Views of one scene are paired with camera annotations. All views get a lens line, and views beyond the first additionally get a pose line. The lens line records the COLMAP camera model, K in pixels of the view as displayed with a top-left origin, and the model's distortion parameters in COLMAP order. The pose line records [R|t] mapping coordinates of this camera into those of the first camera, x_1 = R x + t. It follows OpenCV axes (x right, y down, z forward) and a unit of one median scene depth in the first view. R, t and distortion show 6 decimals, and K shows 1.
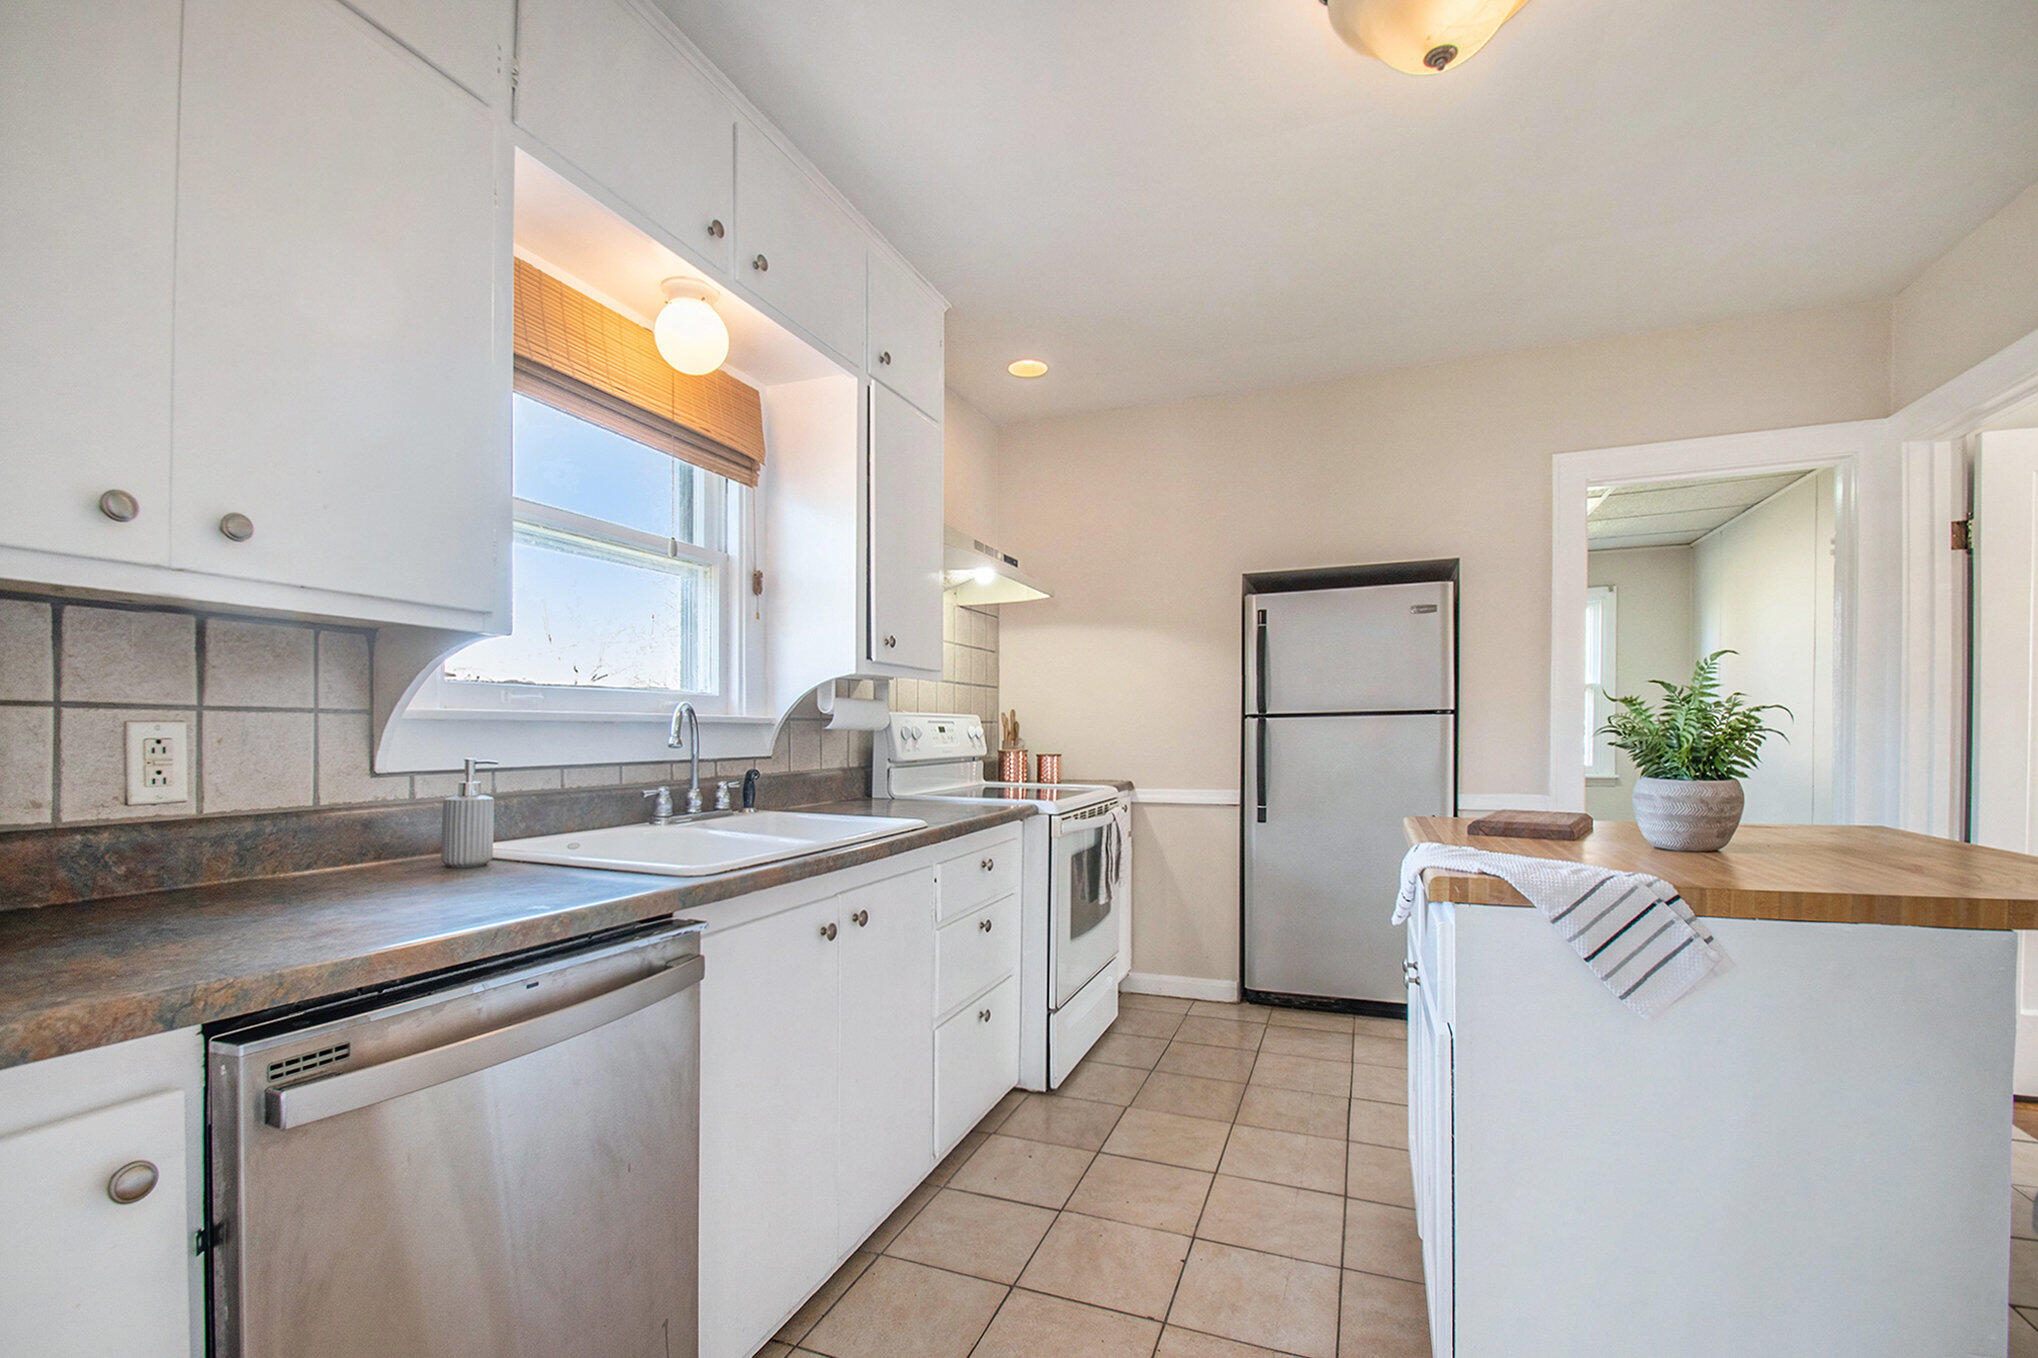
lens RADIAL K [[907.4, 0, 985.4], [0, 907.4, 726.8], [0, 0, 1]] dist [0.000131, -0.000008]
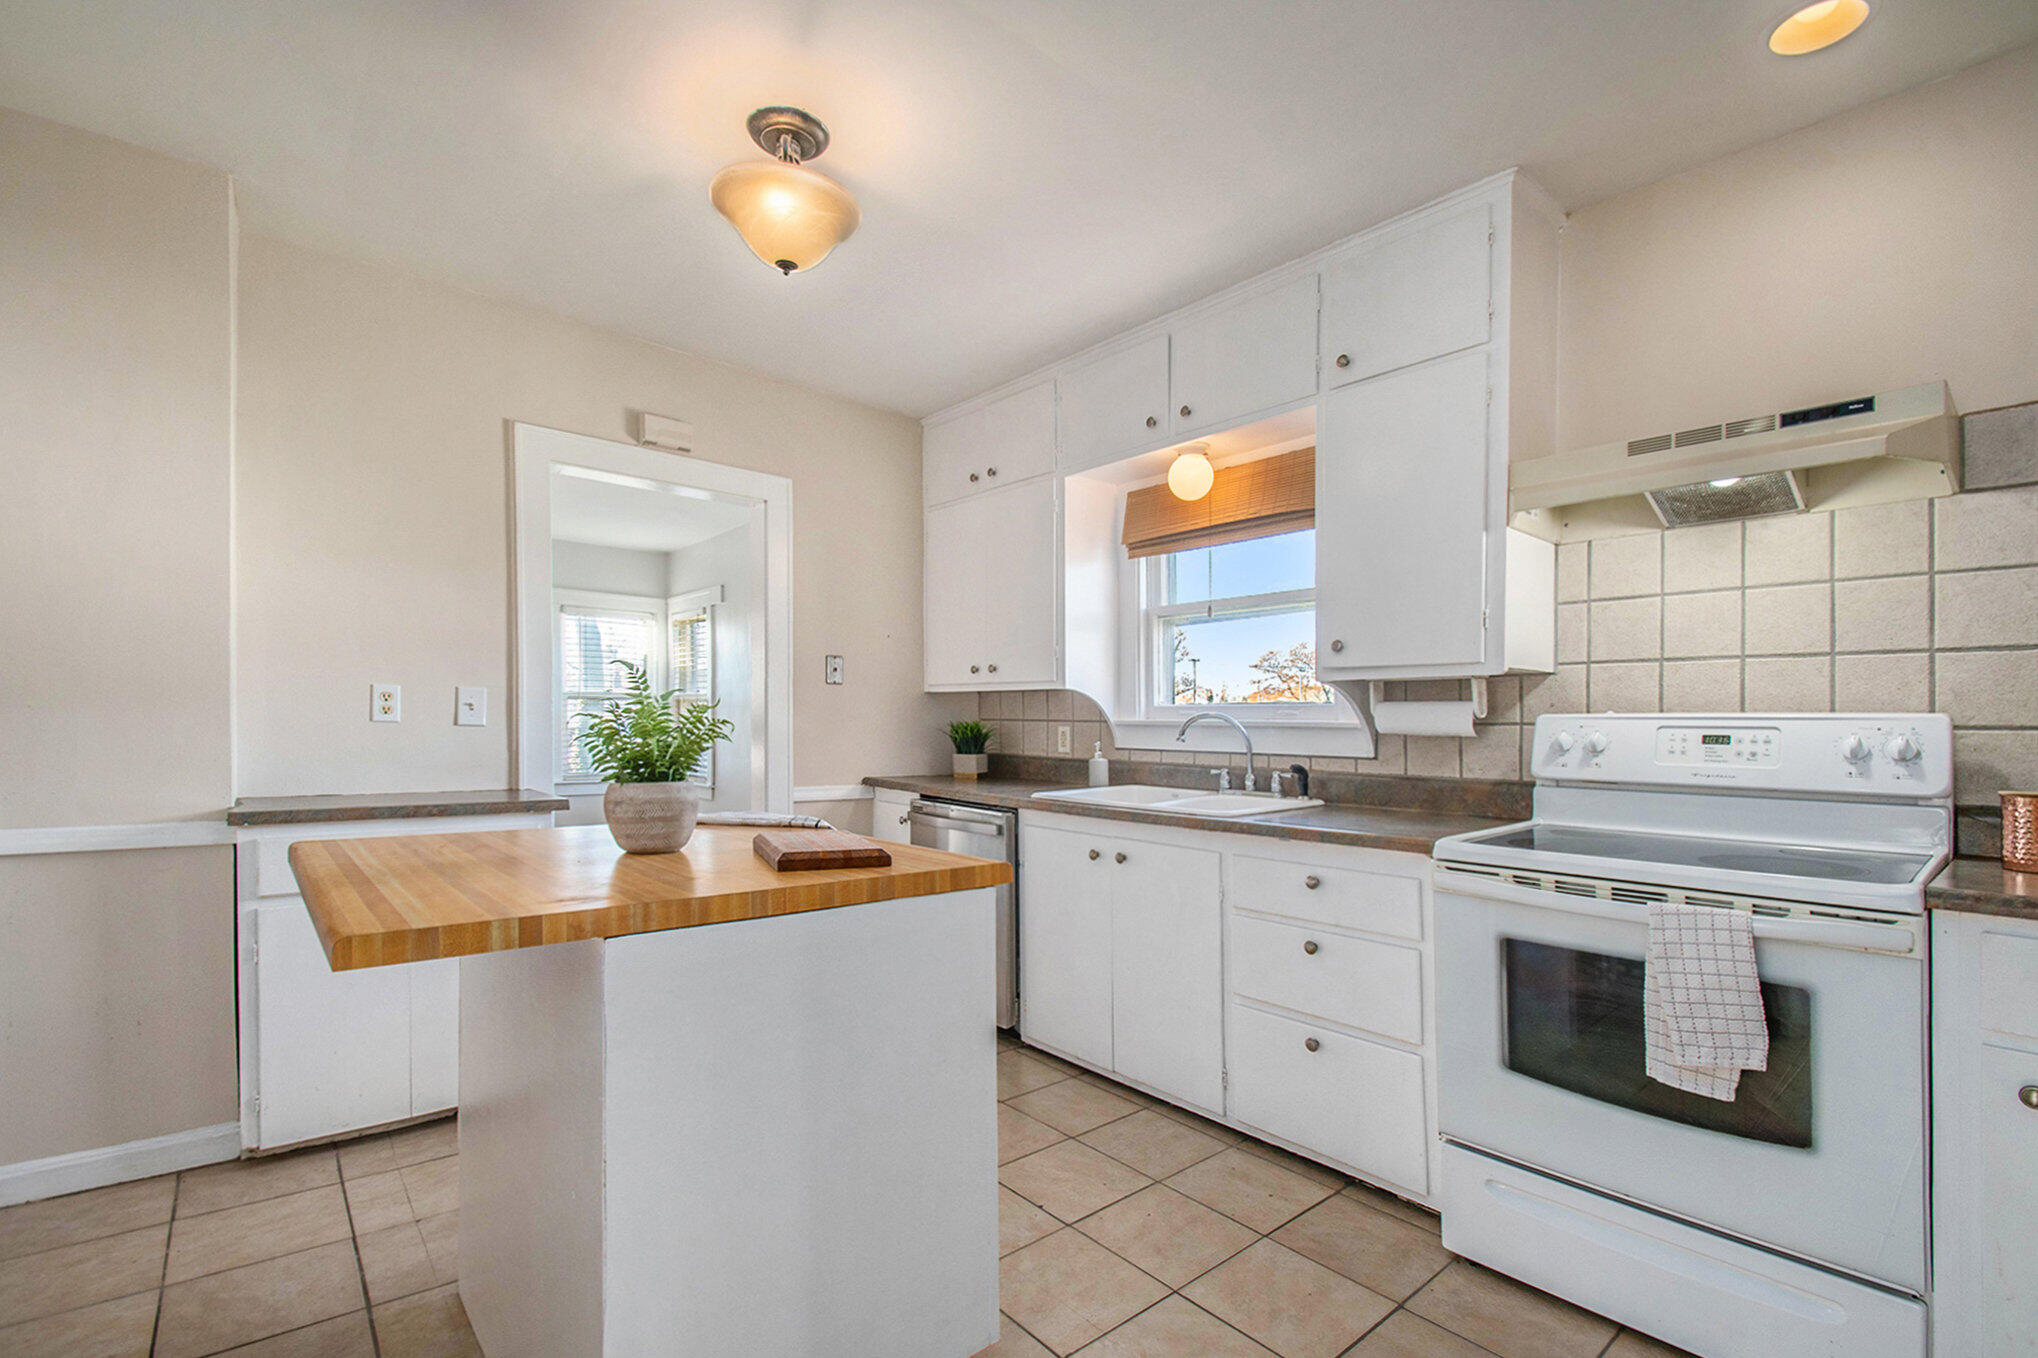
lens RADIAL K [[907.4, 0, 985.4], [0, 907.4, 726.8], [0, 0, 1]] dist [0.000131, -0.000008]
pose [[-0.464928, 0.005698, -0.885330, 1.153400], [-0.001883, 0.999971, 0.007425, -0.014365], [0.885346, 0.005119, -0.464904, 1.348226]]
